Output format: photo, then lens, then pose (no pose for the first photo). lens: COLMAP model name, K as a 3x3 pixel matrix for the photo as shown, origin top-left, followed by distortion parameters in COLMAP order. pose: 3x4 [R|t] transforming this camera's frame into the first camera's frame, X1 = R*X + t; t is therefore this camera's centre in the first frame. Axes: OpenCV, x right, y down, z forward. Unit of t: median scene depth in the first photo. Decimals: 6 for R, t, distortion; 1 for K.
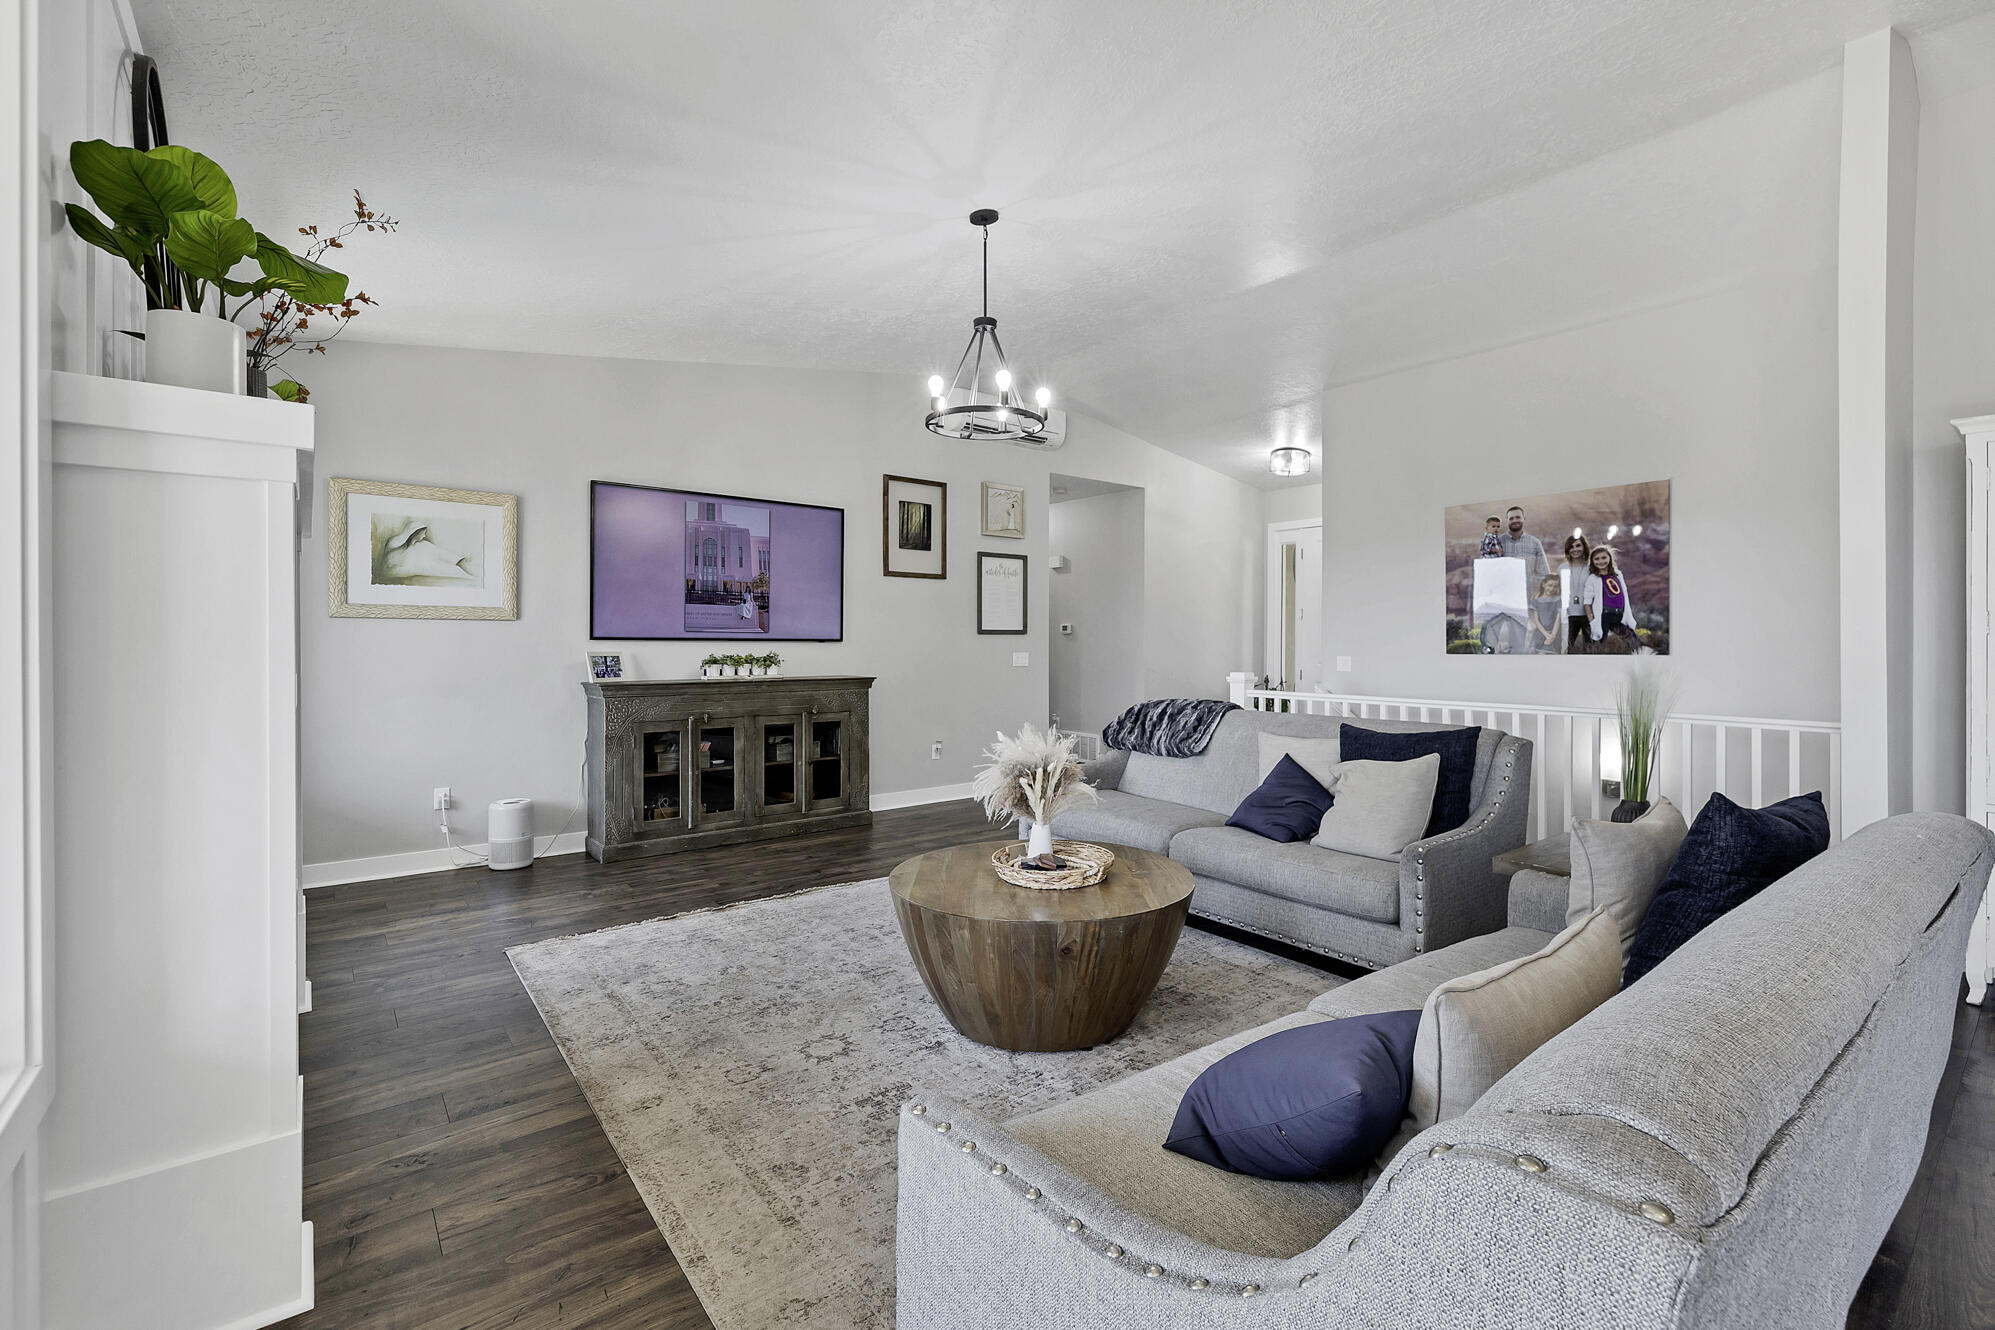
lens RADIAL K [[867.8, 0, 1018.1], [0, 867.8, 648.3], [0, 0, 1]] dist [0.003397, -0.000013]
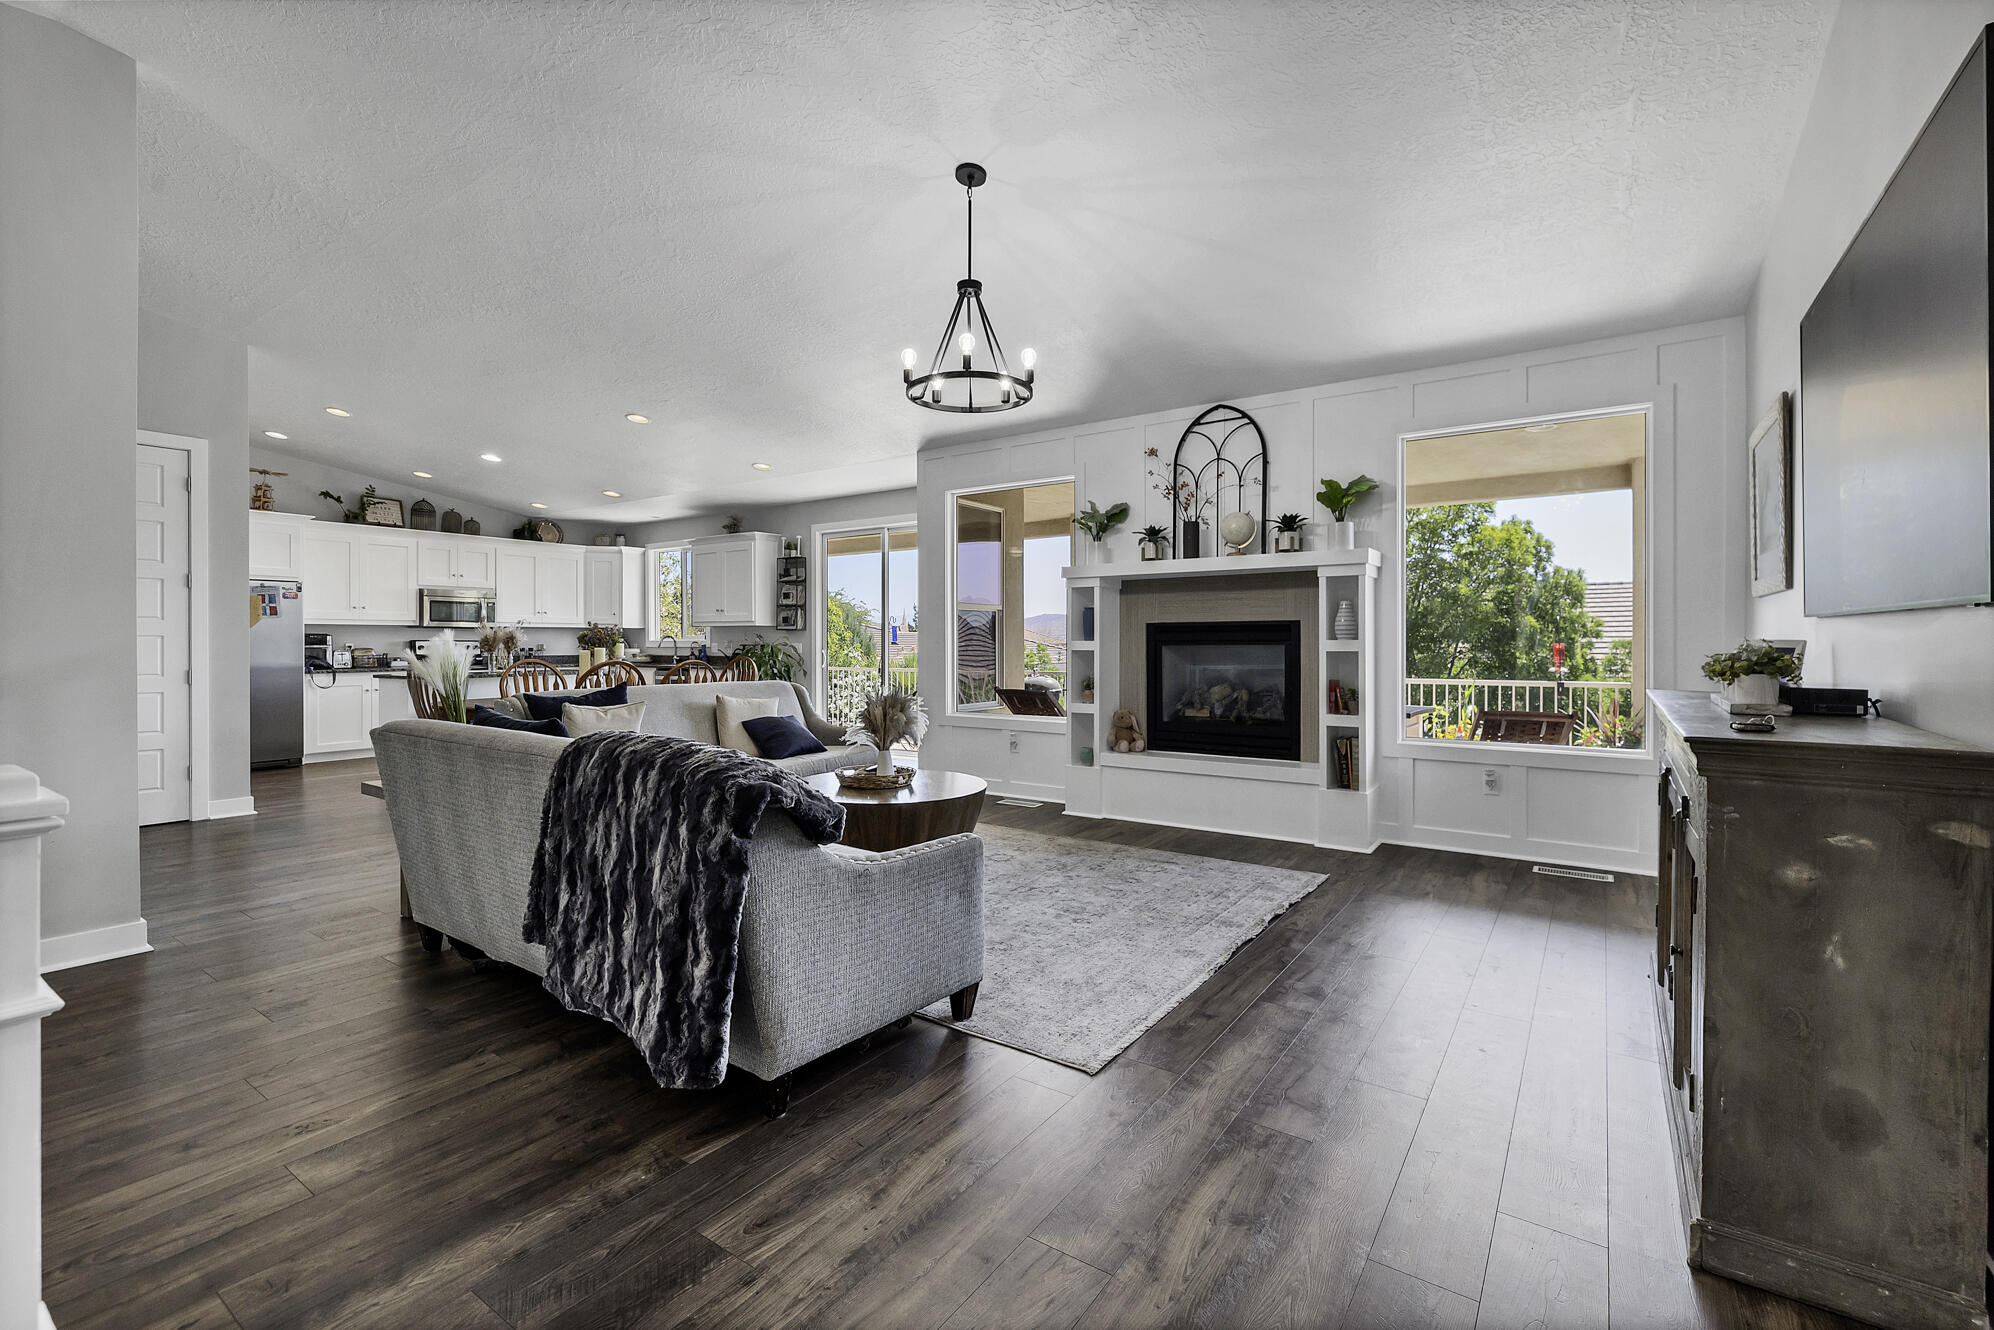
lens RADIAL K [[867.4, 0, 1021.4], [0, 867.4, 646.6], [0, 0, 1]] dist [0.003397, -0.000013]
pose [[-0.956498, 0.000179, -0.291738, 0.128899], [-0.003339, 0.999928, 0.011560, 0.003945], [0.291718, 0.012031, -0.956429, 1.358472]]
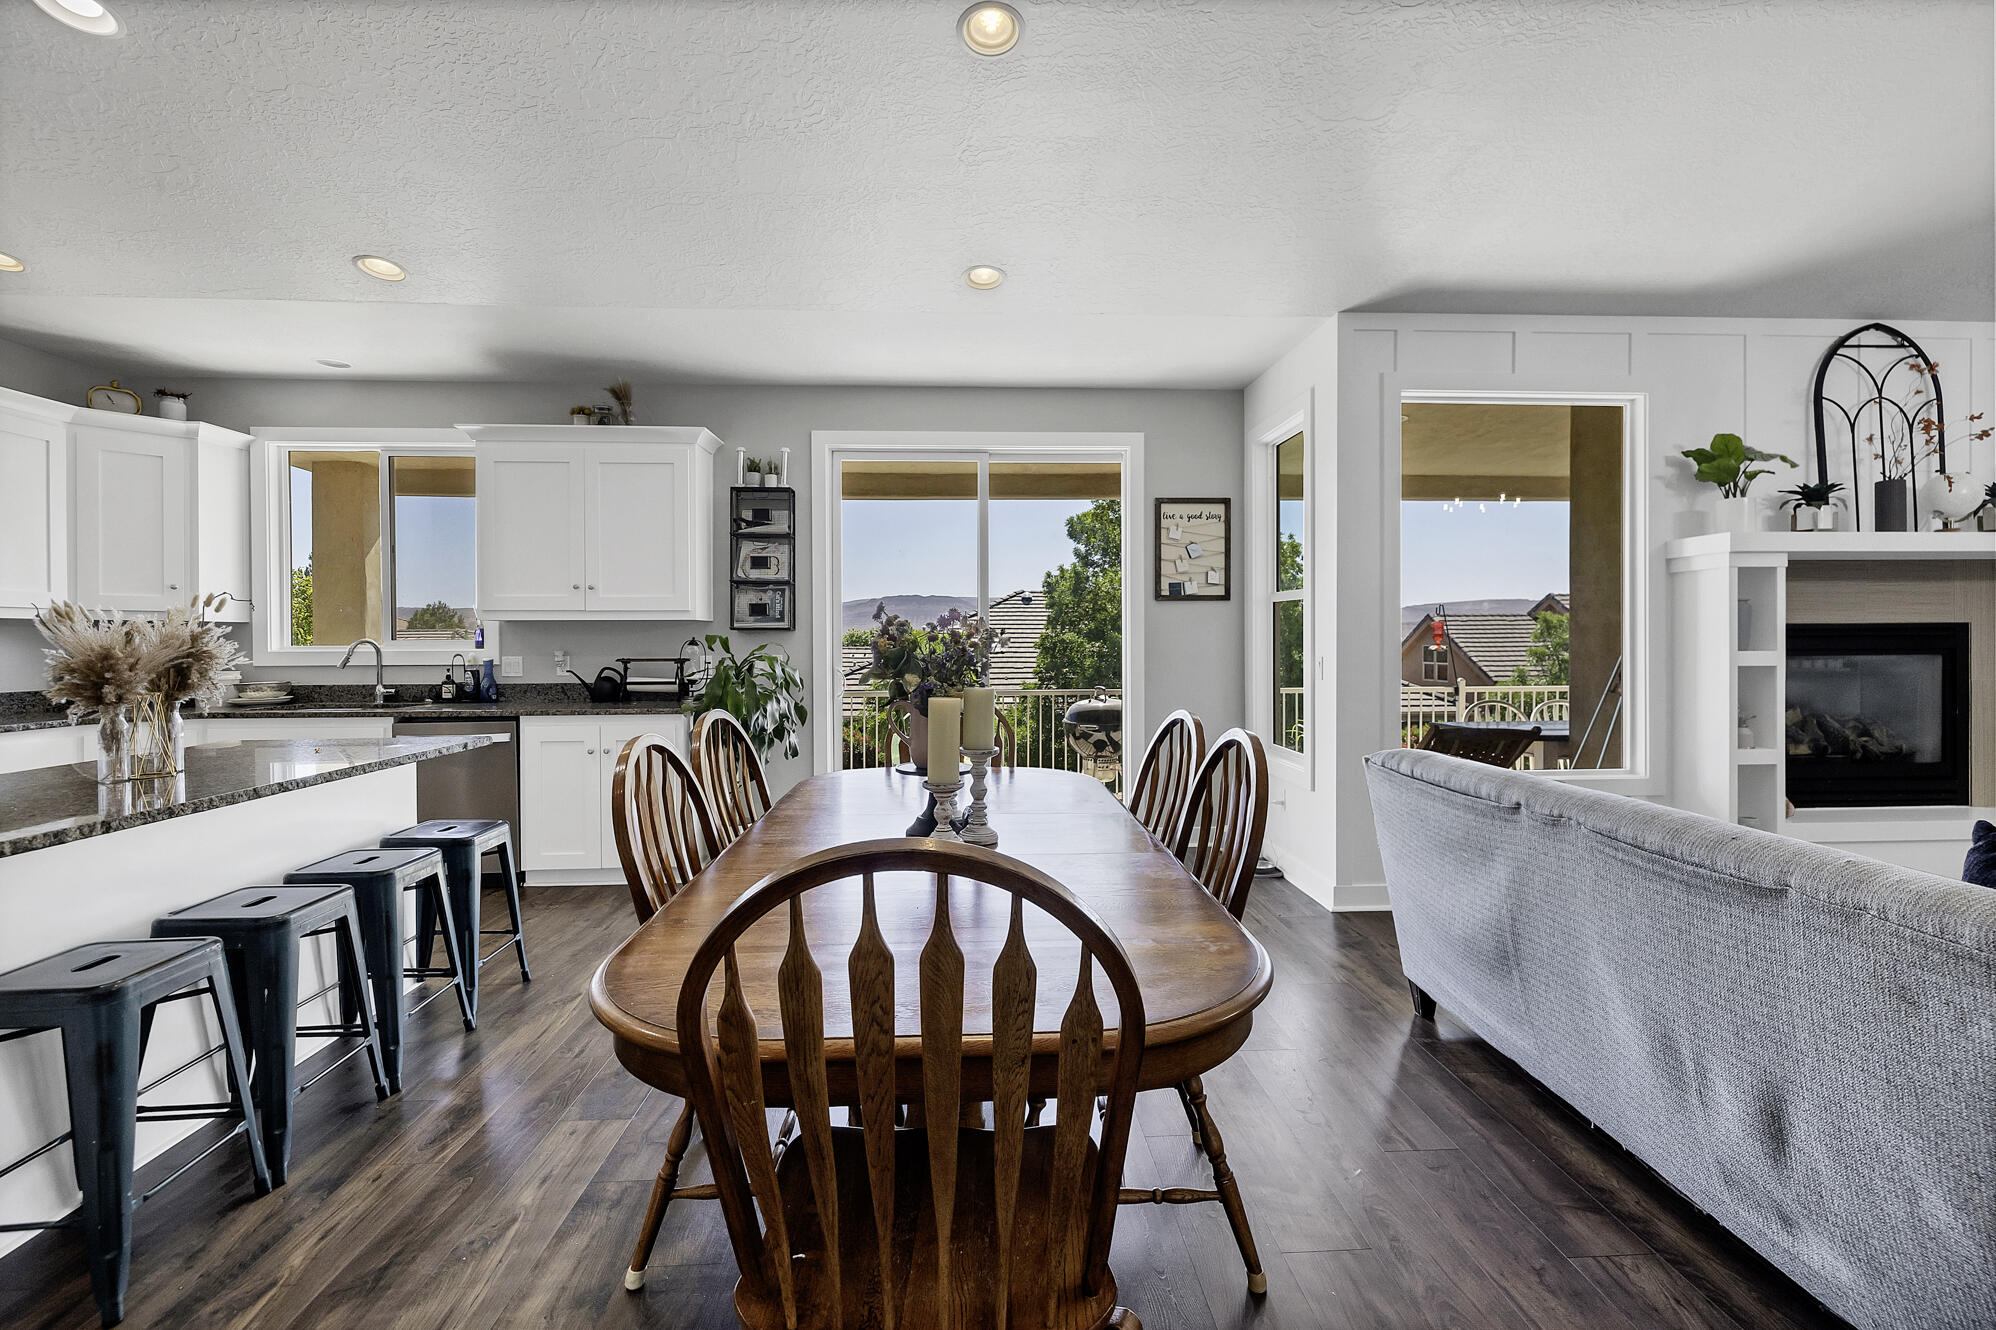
lens RADIAL K [[868.3, 0, 1010.3], [0, 868.3, 645.1], [0, 0, 1]] dist [0.003397, -0.000013]
pose [[-0.583301, 0.006186, -0.812232, 0.660888], [-0.002444, 0.999953, 0.009370, -0.000809], [0.812252, 0.007451, -0.583259, 0.243691]]
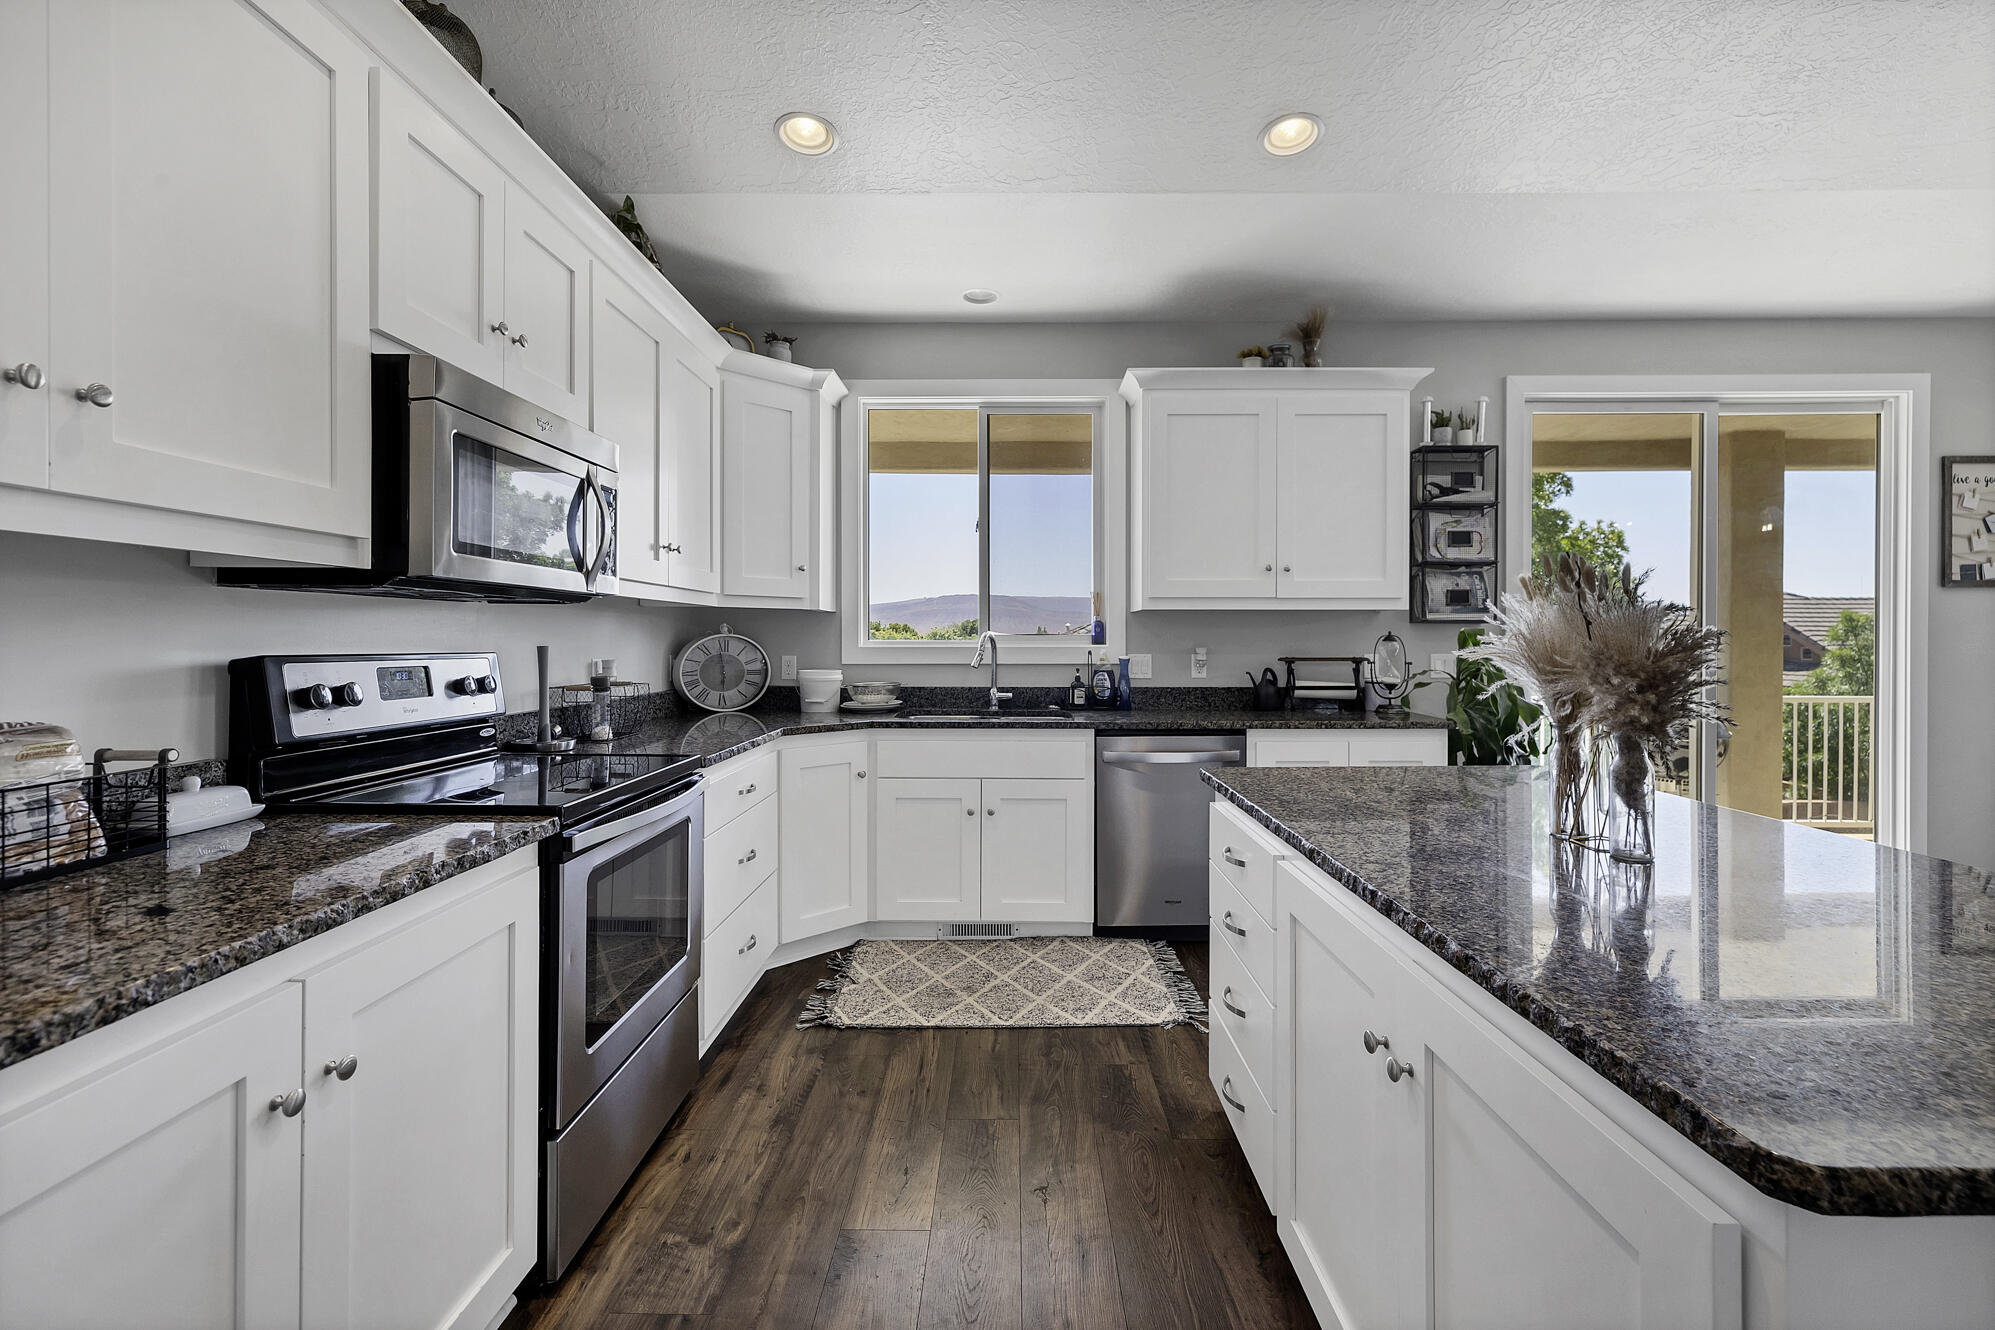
lens RADIAL K [[867.8, 0, 1021.6], [0, 867.8, 642.6], [0, 0, 1]] dist [0.003397, -0.000013]
pose [[-0.629346, 0.001736, -0.777123, 0.877395], [-0.006375, 0.999952, 0.007396, 0.006102], [0.777099, 0.009608, -0.629305, -0.330414]]
